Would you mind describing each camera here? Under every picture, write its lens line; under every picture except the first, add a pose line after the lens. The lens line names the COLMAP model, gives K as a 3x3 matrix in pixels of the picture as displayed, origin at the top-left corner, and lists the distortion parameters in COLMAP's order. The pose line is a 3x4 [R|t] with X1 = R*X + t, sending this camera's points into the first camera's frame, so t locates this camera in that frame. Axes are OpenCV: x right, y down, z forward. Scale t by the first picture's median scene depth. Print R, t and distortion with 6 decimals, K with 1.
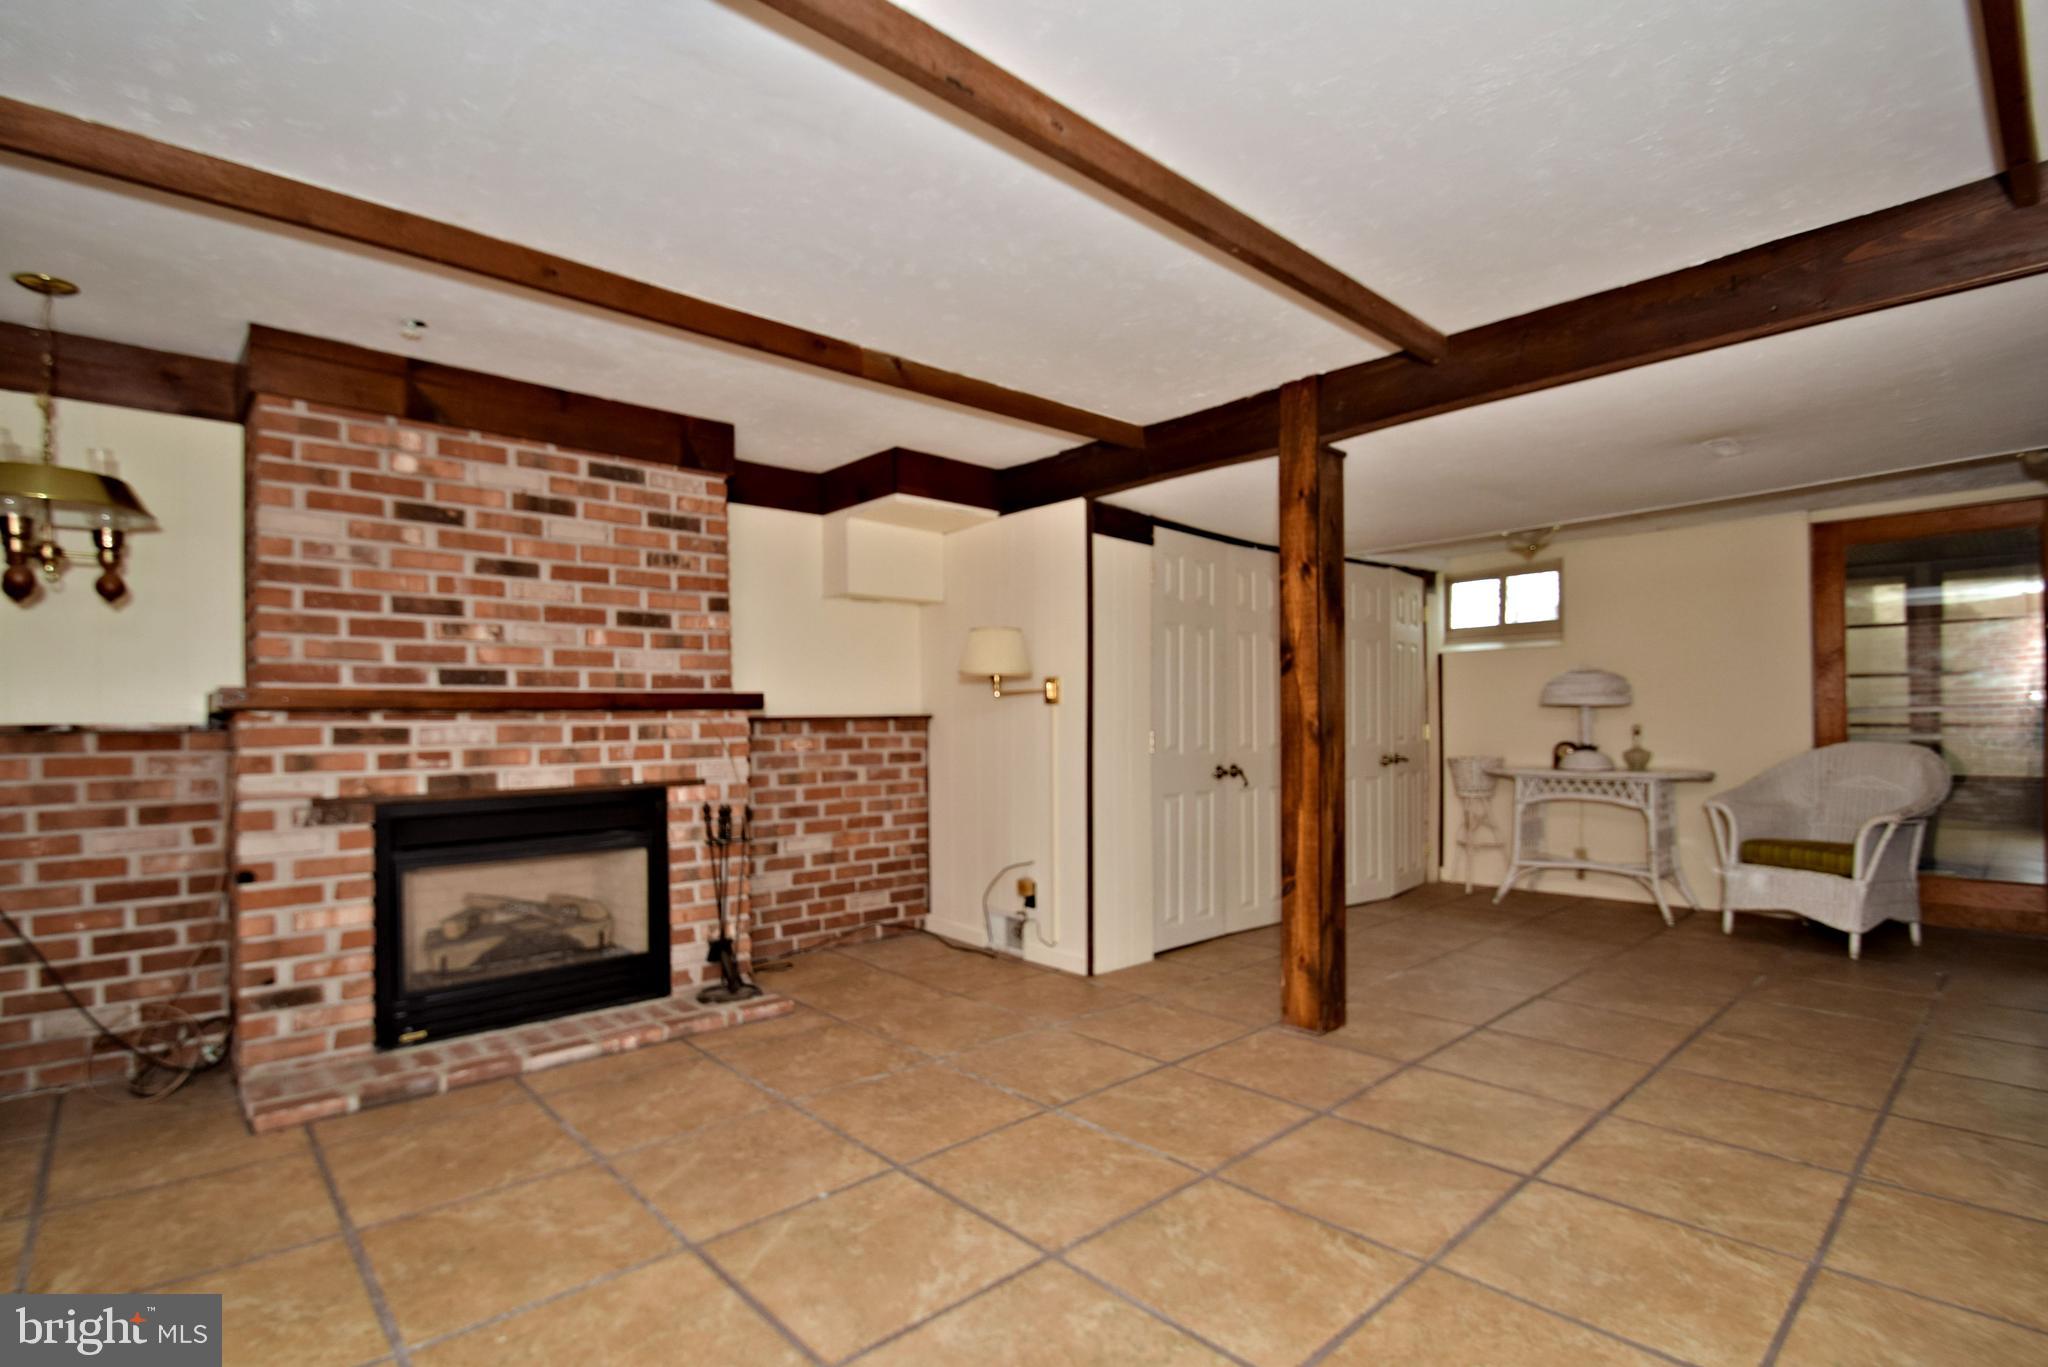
lens RADIAL K [[943.4, 0, 958.4], [0, 943.4, 708.8], [0, 0, 1]] dist [-0.015814, -0.005017]
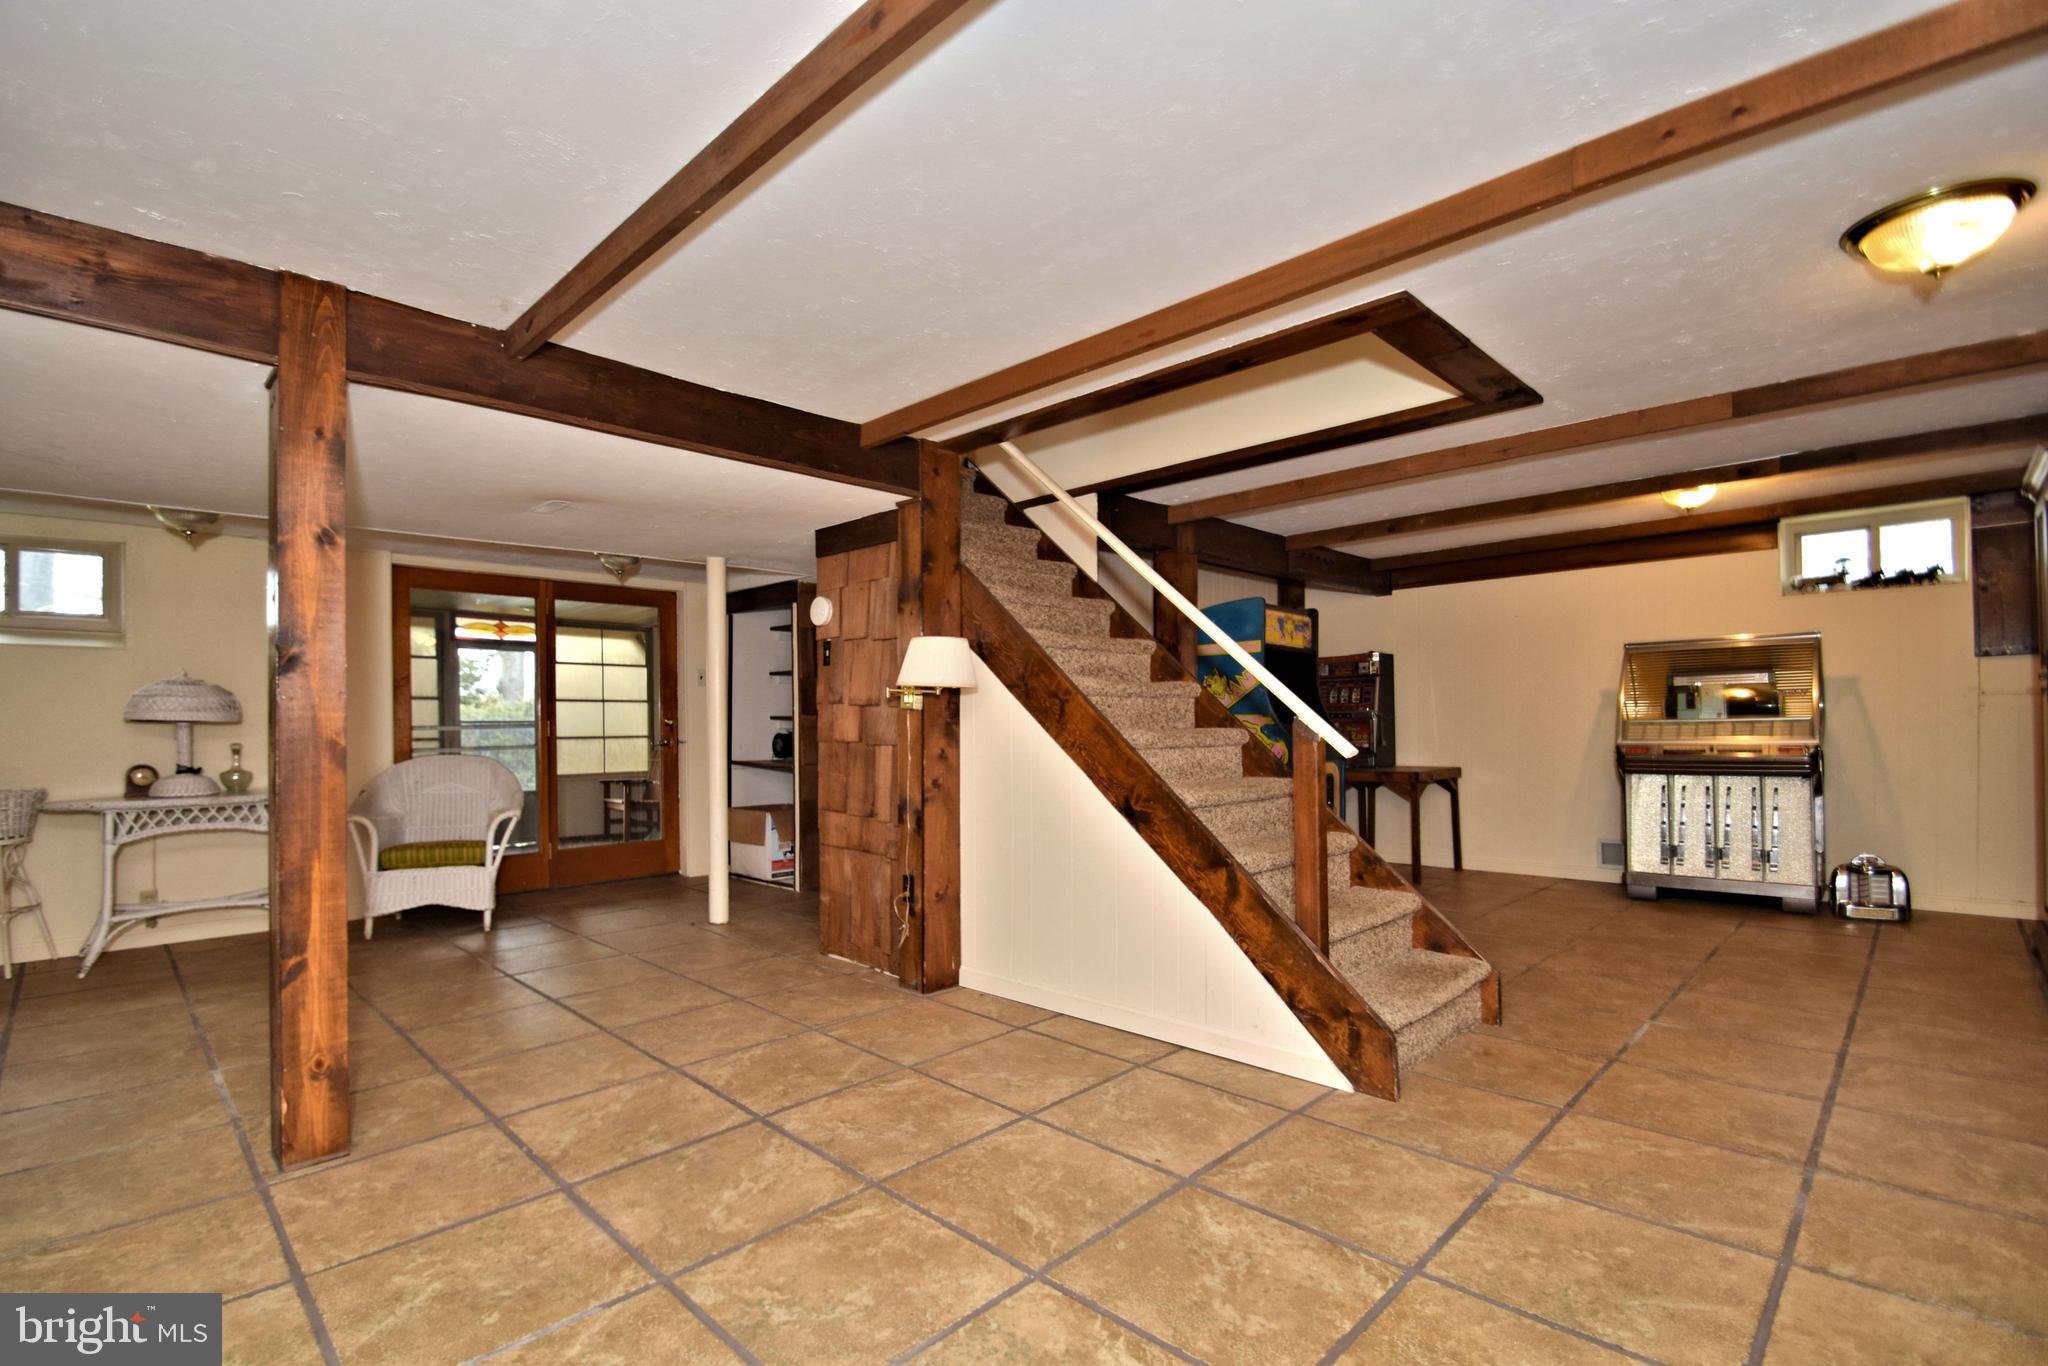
lens RADIAL K [[943.4, 0, 991.6], [0, 943.4, 715.5], [0, 0, 1]] dist [-0.015814, -0.005017]
pose [[-0.083450, 0.016374, 0.996377, -0.463910], [-0.003674, 0.999853, -0.016739, 0.004162], [-0.996505, -0.005058, -0.083378, 0.605039]]
